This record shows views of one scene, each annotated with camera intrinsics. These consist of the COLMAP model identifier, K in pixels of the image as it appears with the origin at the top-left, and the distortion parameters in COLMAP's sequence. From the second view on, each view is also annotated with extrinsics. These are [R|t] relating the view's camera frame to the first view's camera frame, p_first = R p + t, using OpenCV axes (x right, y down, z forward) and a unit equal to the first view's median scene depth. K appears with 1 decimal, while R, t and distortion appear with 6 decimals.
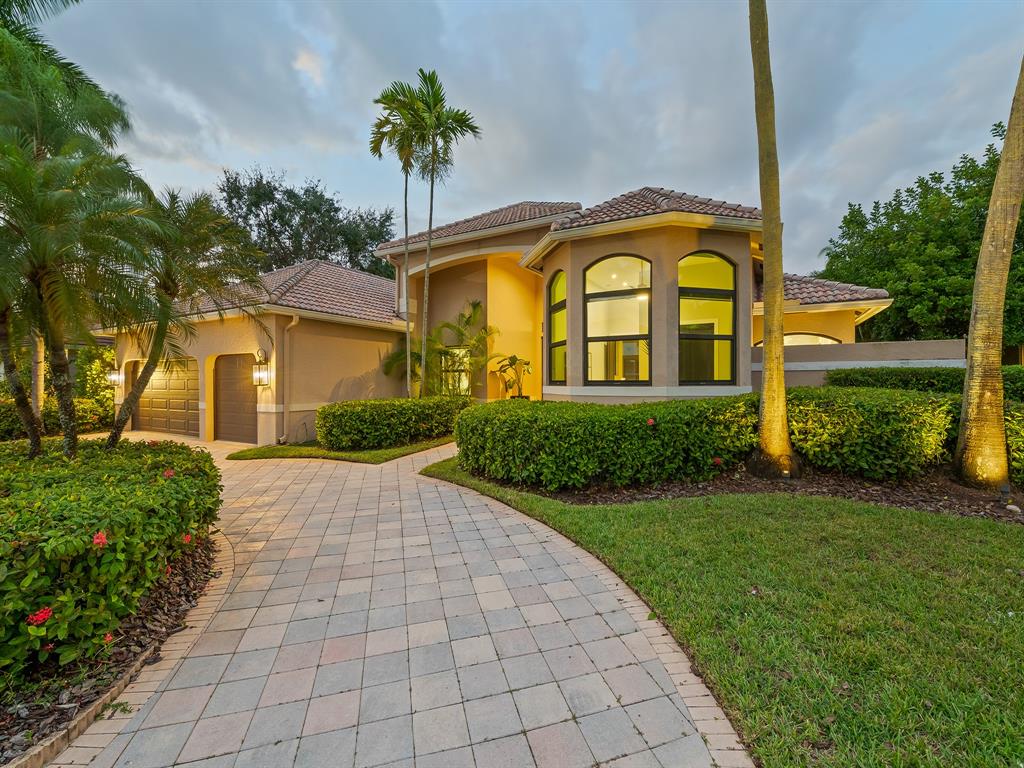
lens RADIAL K [[427.8, 0, 509.2], [0, 427.8, 382.8], [0, 0, 1]] dist [0.000273, 0.000004]
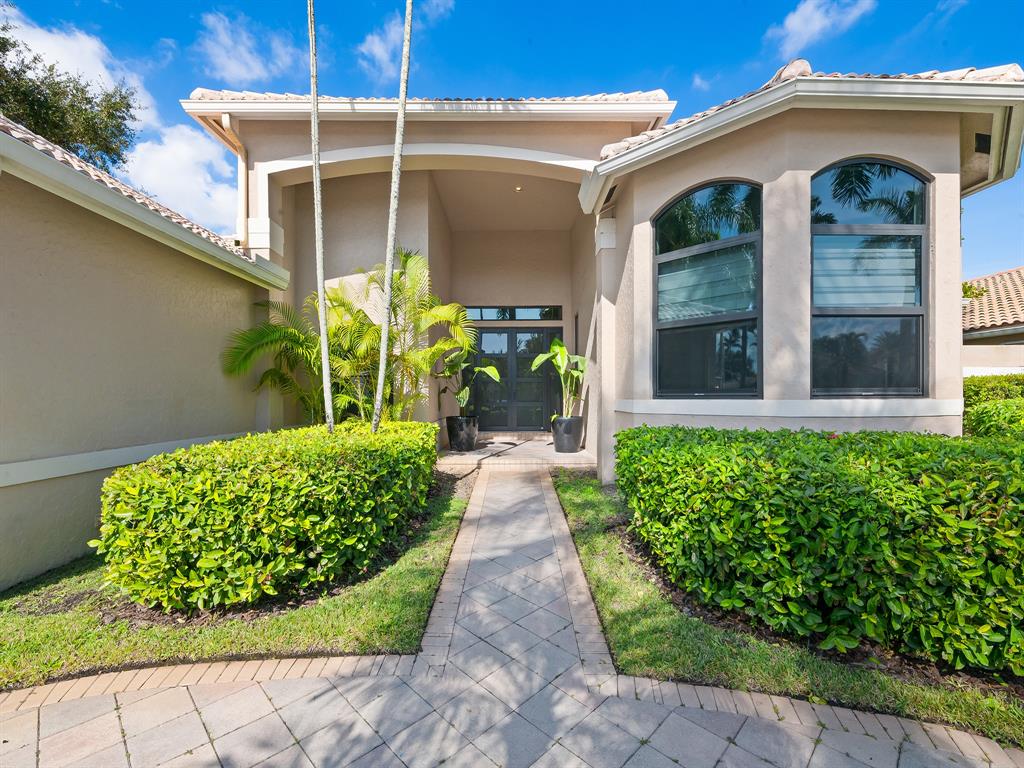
lens RADIAL K [[453.7, 0, 511.5], [0, 453.7, 402.2], [0, 0, 1]] dist [-0.000256, 0.000094]
pose [[0.868227, -0.008045, 0.496102, -0.370950], [0.002862, 0.999933, 0.011206, 0.003387], [-0.496159, -0.008310, 0.868192, 0.611407]]
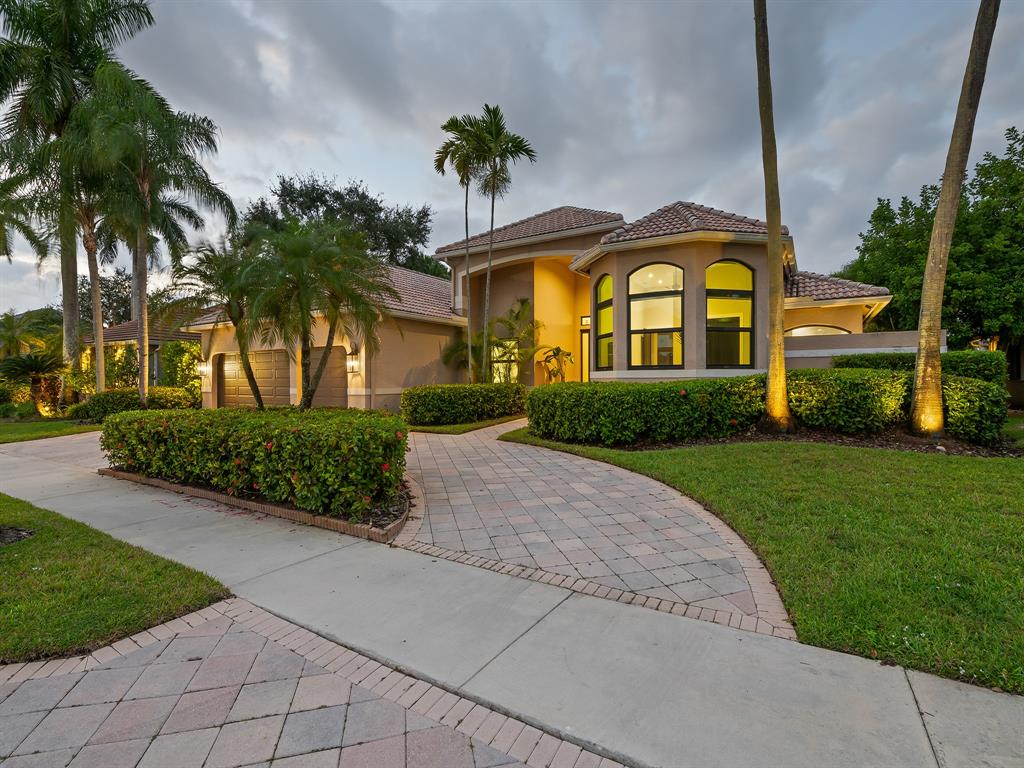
lens RADIAL K [[465.7, 0, 511.6], [0, 465.7, 380.3], [0, 0, 1]] dist [0.005314, -0.000023]
pose [[0.999319, -0.003143, -0.036763, -0.095761], [0.003204, 0.999994, 0.001600, 0.029350], [0.036758, -0.001717, 0.999323, -0.301494]]
